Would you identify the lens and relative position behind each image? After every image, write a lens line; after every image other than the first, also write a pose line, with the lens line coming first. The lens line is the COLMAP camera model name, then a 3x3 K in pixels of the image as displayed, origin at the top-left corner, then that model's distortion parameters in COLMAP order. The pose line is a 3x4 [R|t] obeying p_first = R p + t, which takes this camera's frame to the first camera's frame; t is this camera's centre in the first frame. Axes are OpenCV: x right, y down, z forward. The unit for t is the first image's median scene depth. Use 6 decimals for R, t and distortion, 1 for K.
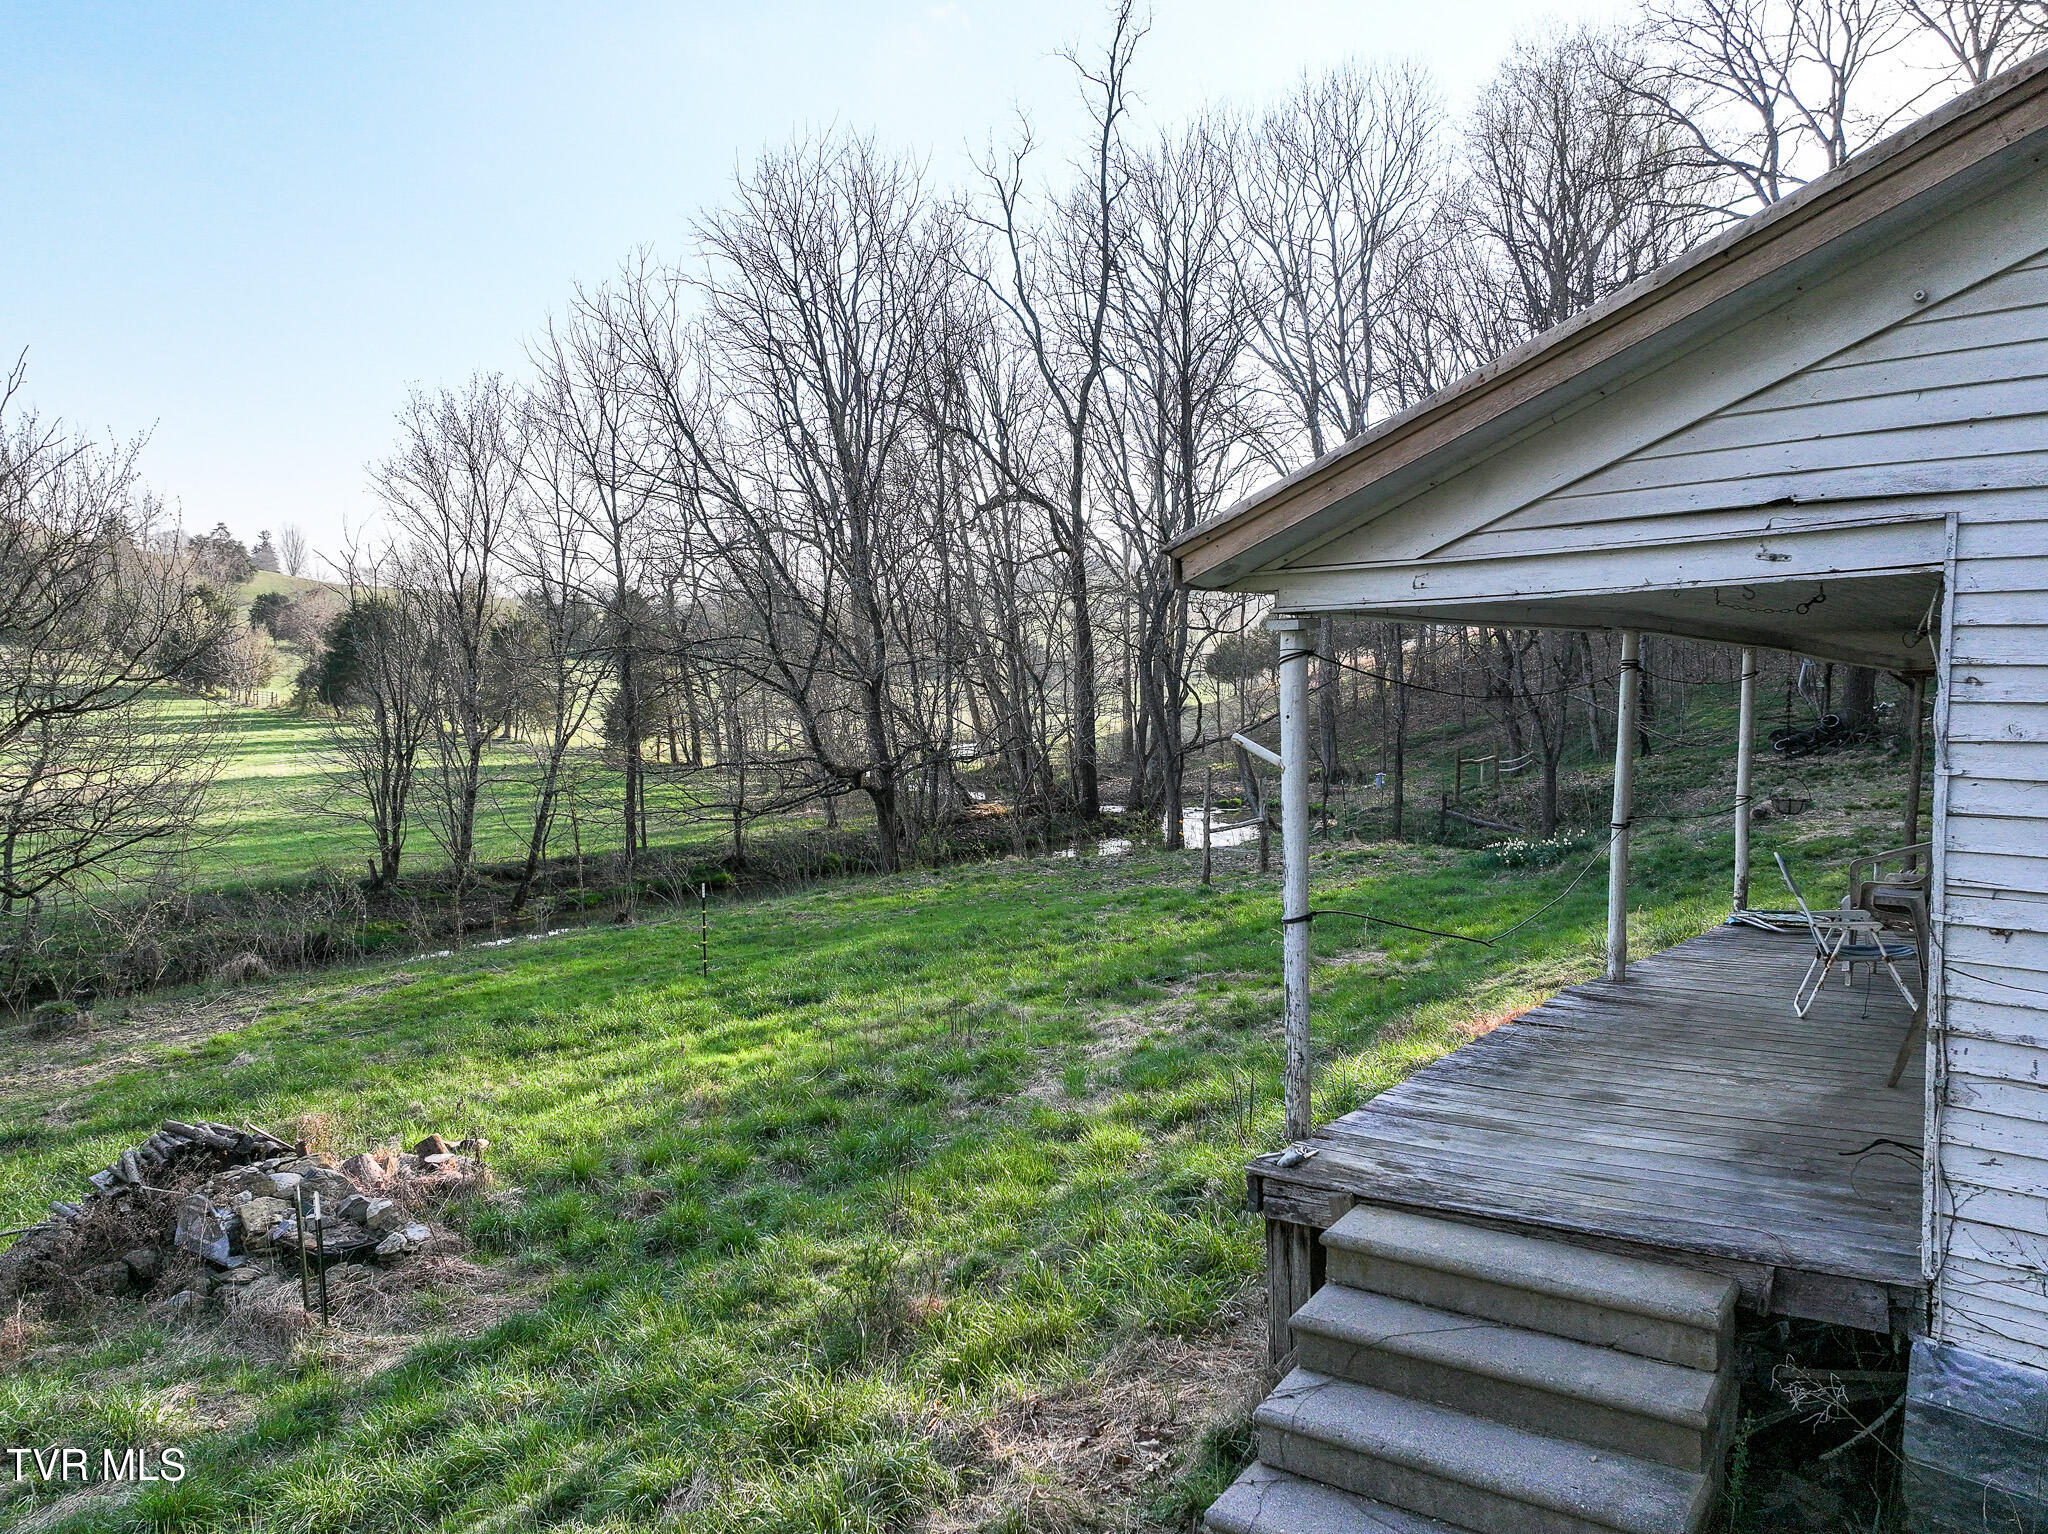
lens RADIAL K [[1443.6, 0, 1028.4], [0, 1443.6, 763.6], [0, 0, 1]] dist [0.003061, 0.008771]
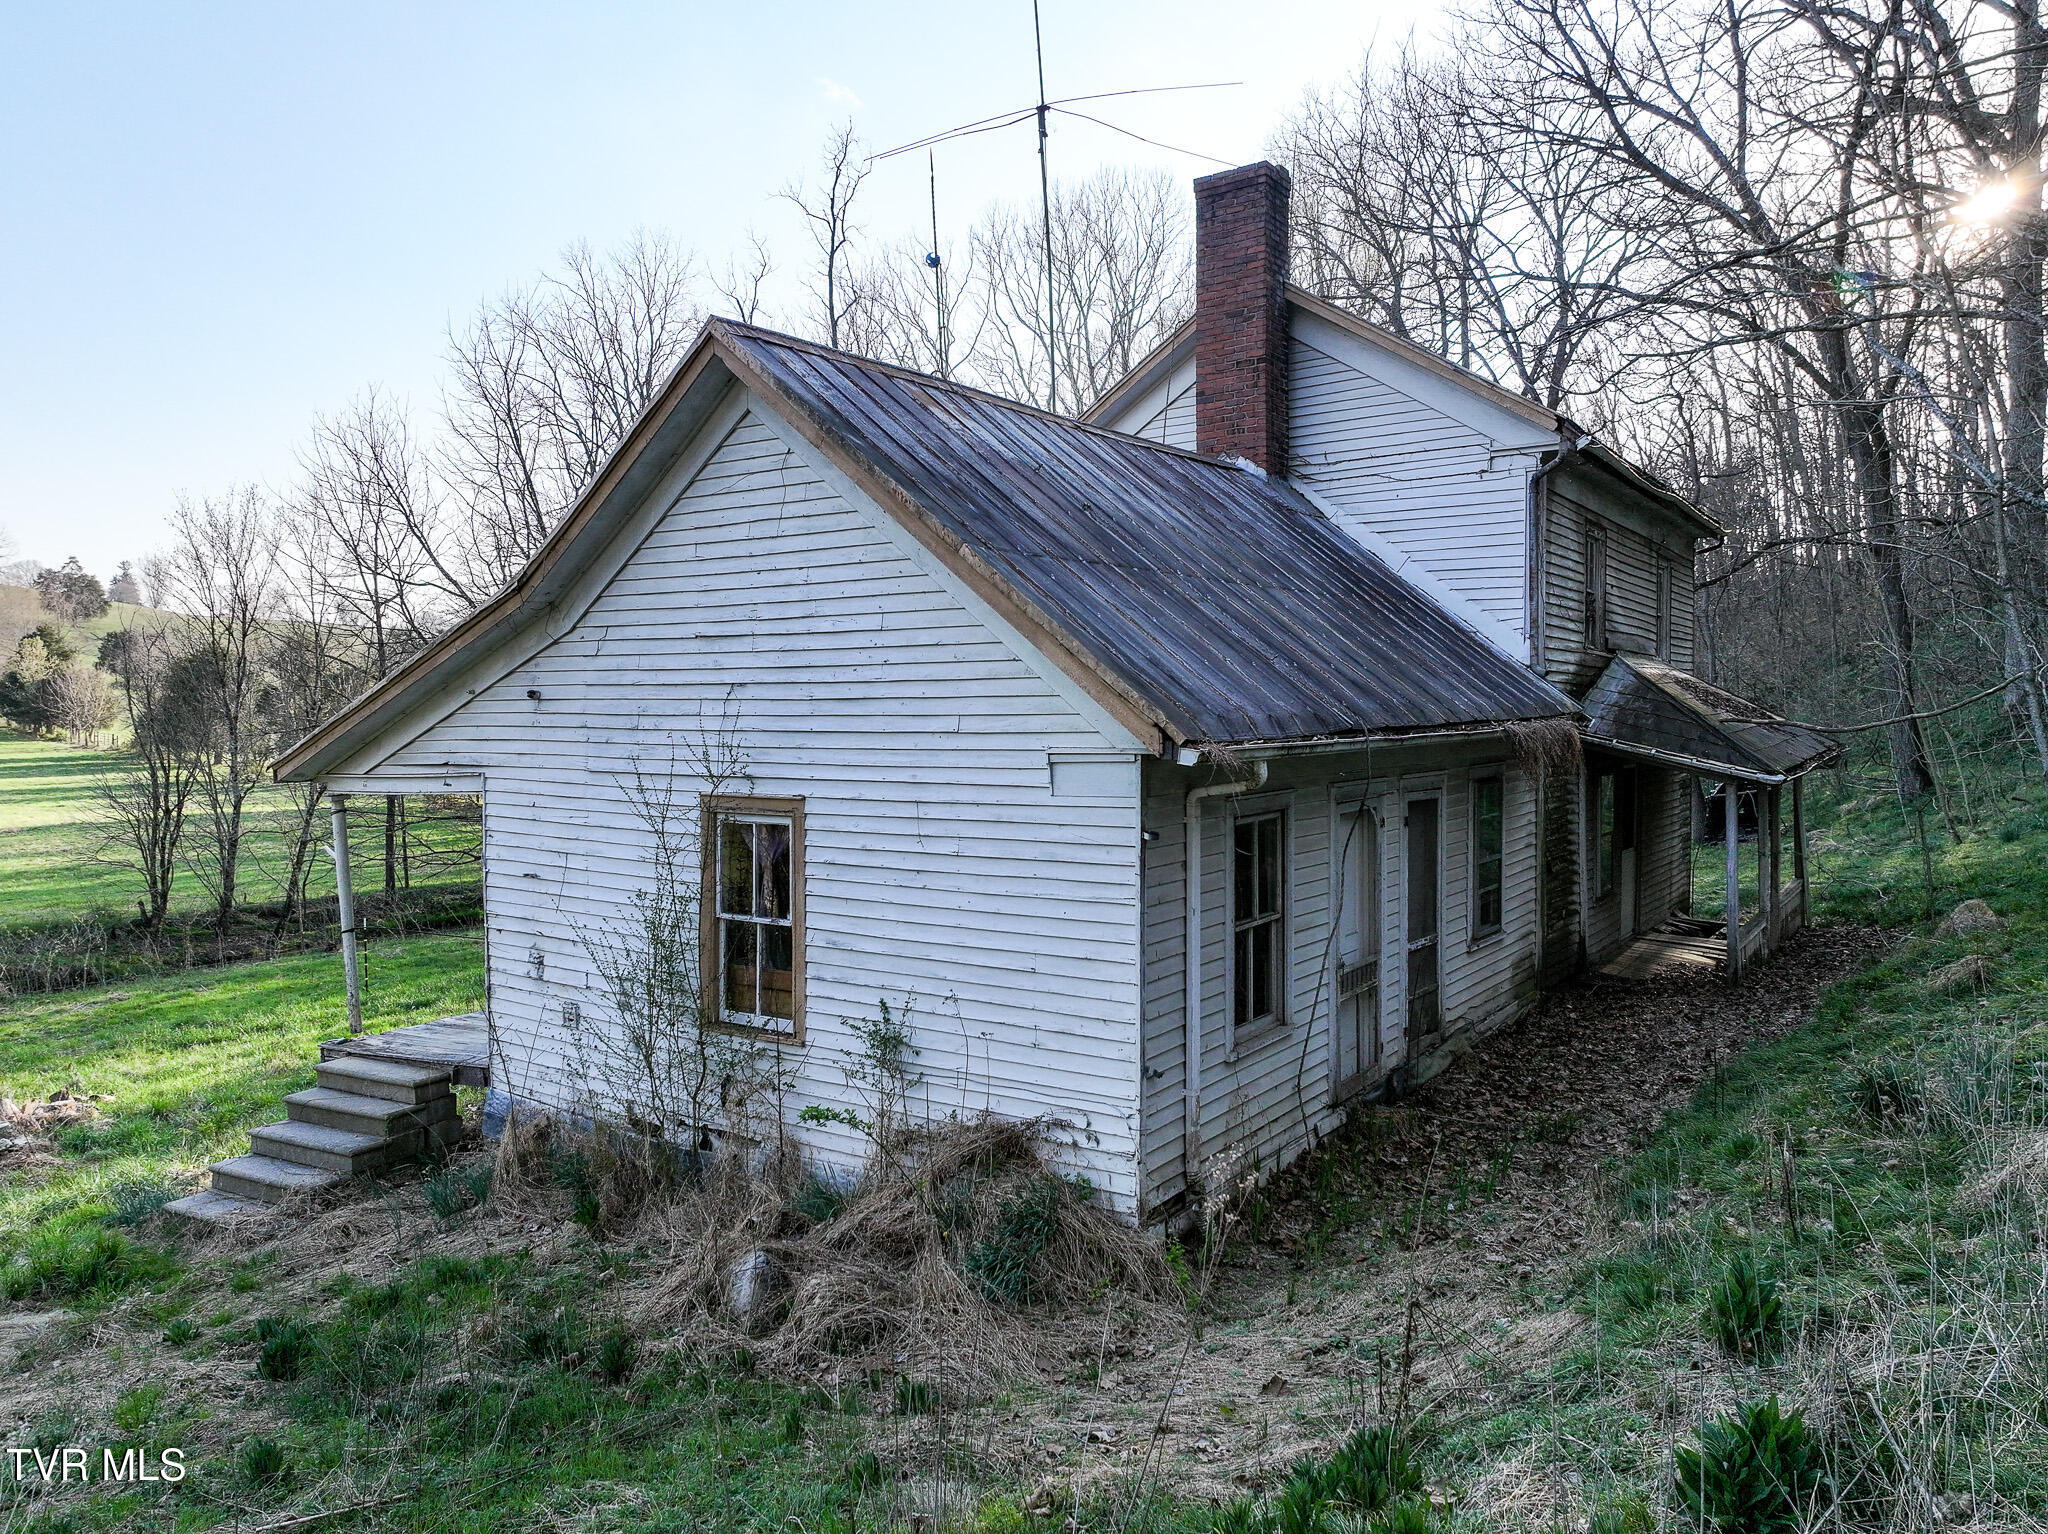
lens RADIAL K [[1443.6, 0, 1028.4], [0, 1443.6, 763.6], [0, 0, 1]] dist [0.003061, 0.008771]
pose [[0.997520, -0.005415, 0.070174, 0.170965], [0.006859, 0.999769, -0.020361, -0.015255], [-0.070047, 0.020792, 0.997327, -0.203101]]
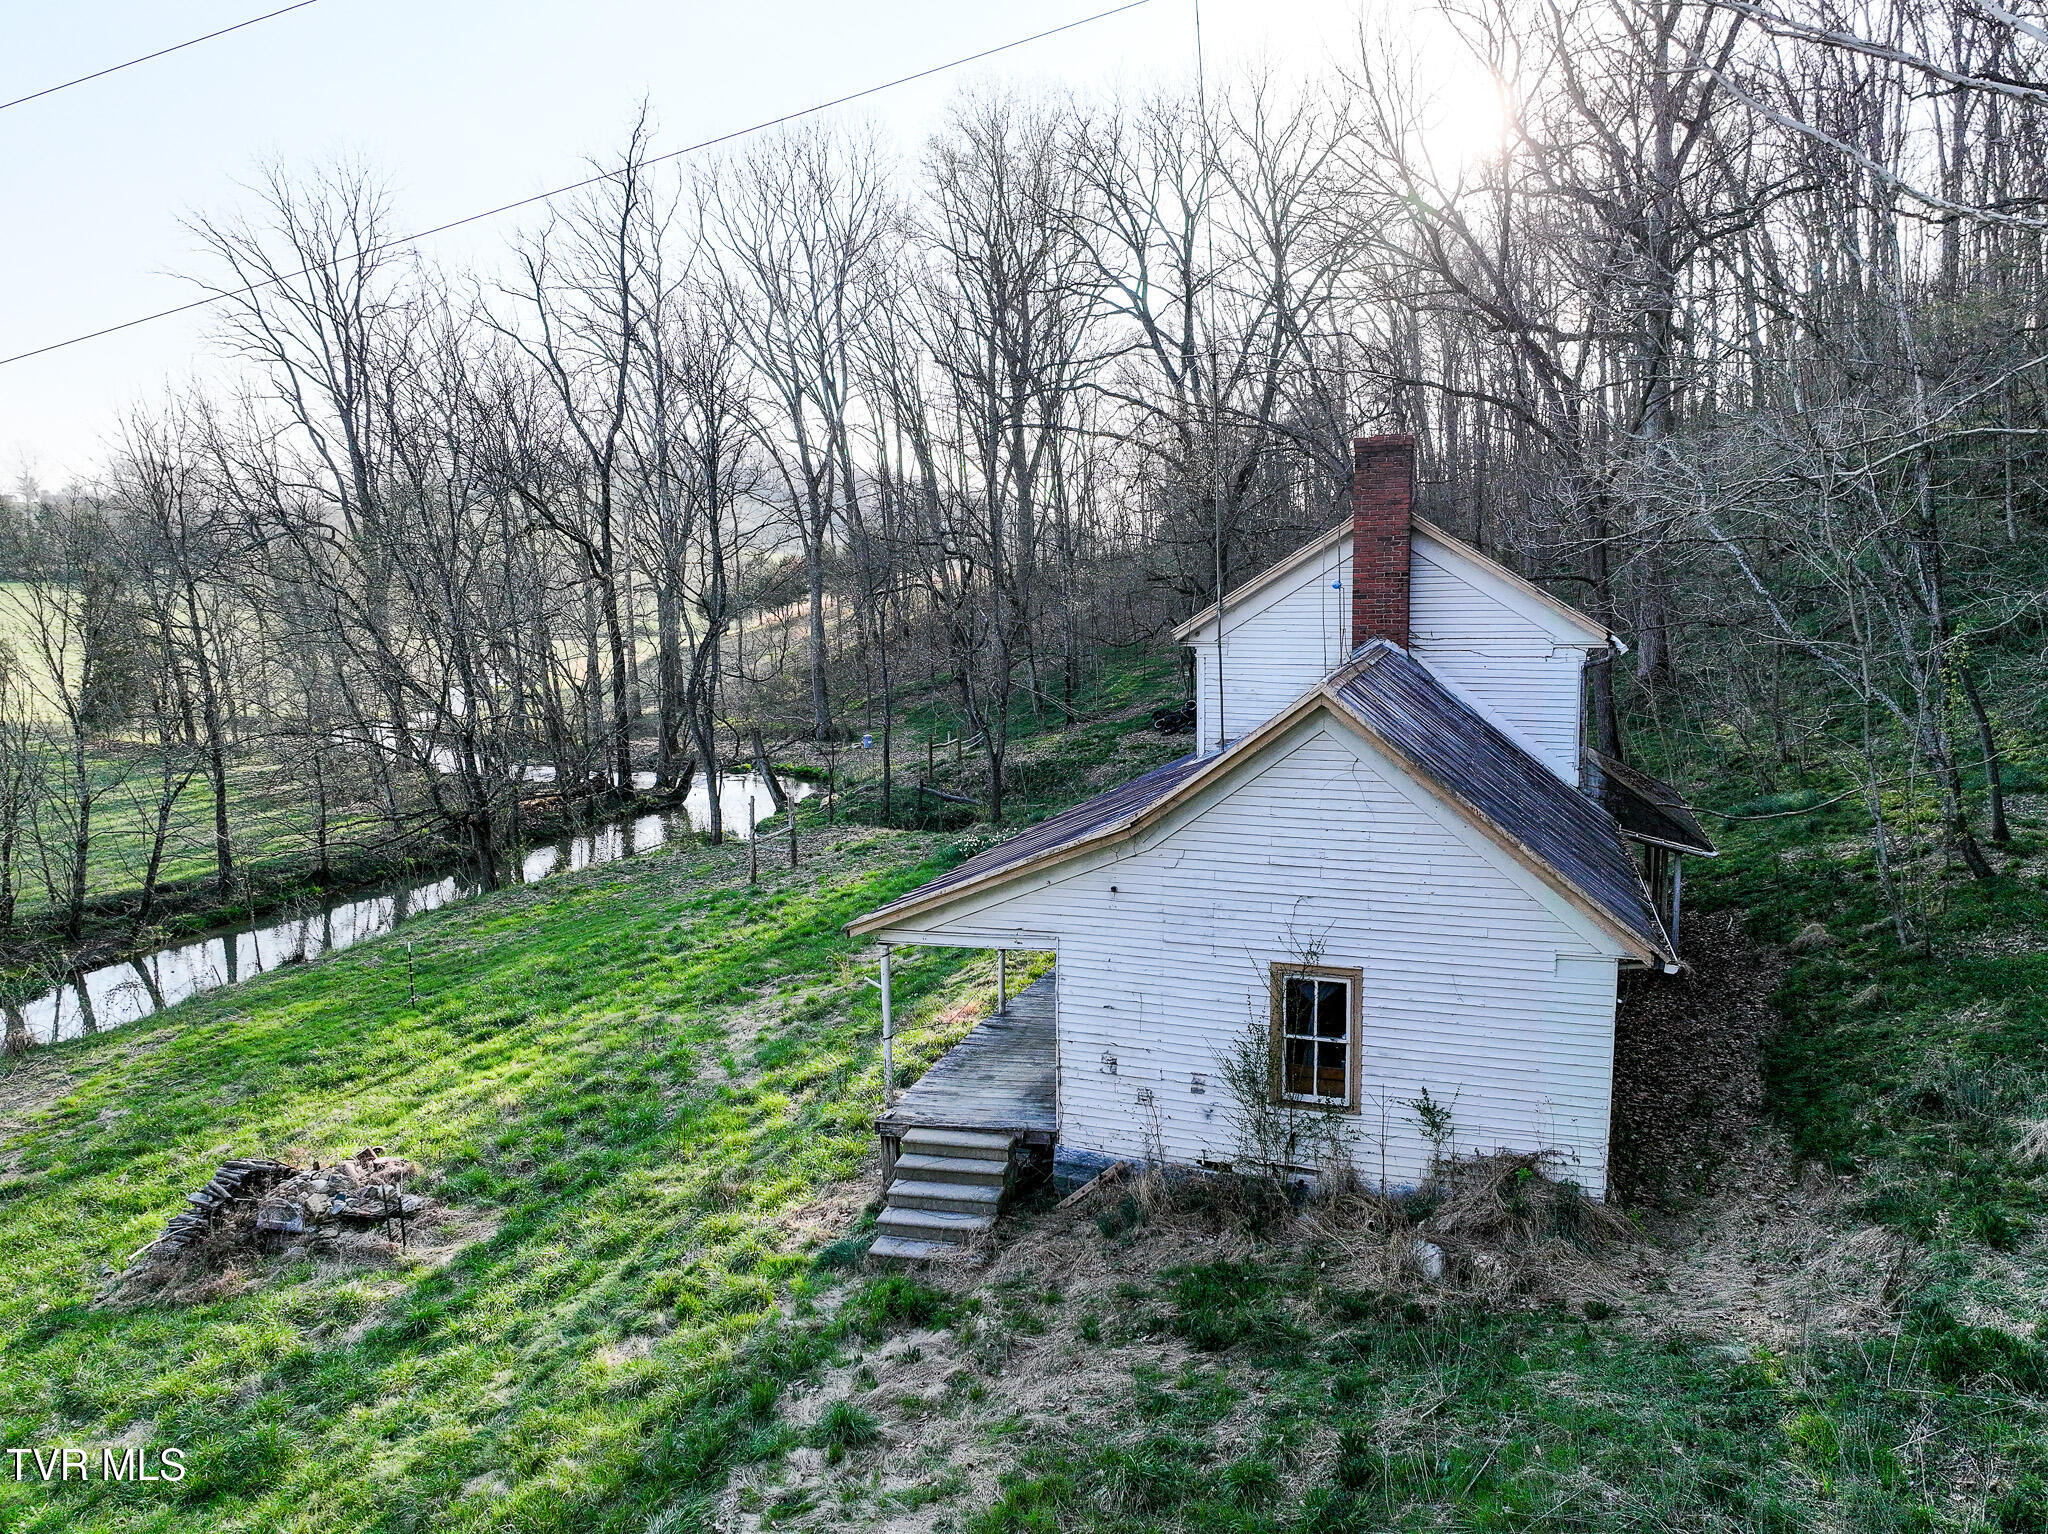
lens RADIAL K [[1443.6, 0, 1028.4], [0, 1443.6, 763.6], [0, 0, 1]] dist [0.003061, 0.008771]
pose [[0.936149, -0.047985, 0.348313, -0.090523], [0.023534, 0.996973, 0.074096, -0.109493], [-0.350814, -0.061168, 0.934445, -0.304078]]
